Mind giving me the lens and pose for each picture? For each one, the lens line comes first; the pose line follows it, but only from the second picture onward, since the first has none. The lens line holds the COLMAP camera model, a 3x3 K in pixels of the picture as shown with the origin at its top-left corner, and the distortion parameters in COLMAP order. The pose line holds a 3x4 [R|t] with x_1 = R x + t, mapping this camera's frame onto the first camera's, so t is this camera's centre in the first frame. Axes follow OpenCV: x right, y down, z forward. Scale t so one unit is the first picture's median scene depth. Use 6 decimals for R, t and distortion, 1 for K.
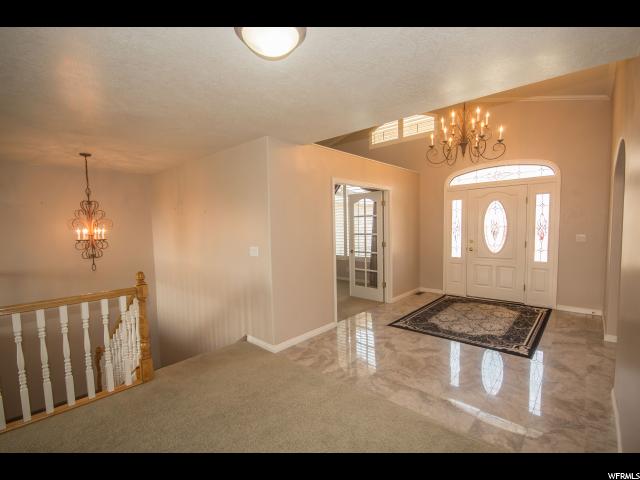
lens RADIAL K [[298.2, 0, 321.1], [0, 298.2, 245.5], [0, 0, 1]] dist [0.024362, -0.013185]
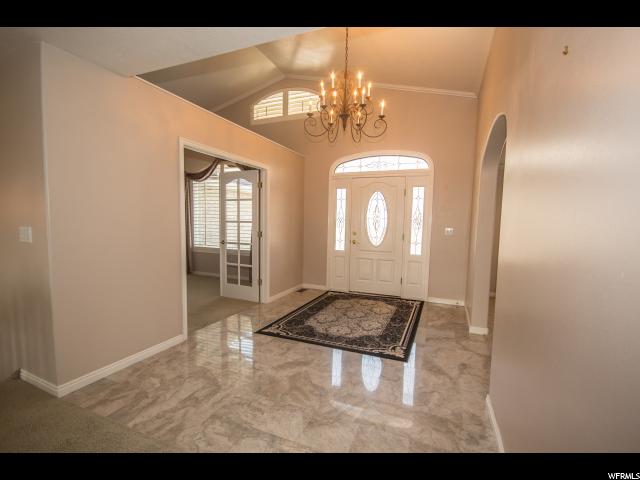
lens RADIAL K [[298.2, 0, 321.1], [0, 298.2, 245.5], [0, 0, 1]] dist [0.024362, -0.013185]
pose [[0.944785, 0.013569, 0.327411, 0.121277], [-0.017238, 0.999817, 0.008308, 0.022985], [-0.327238, -0.013493, 0.944846, 0.186361]]
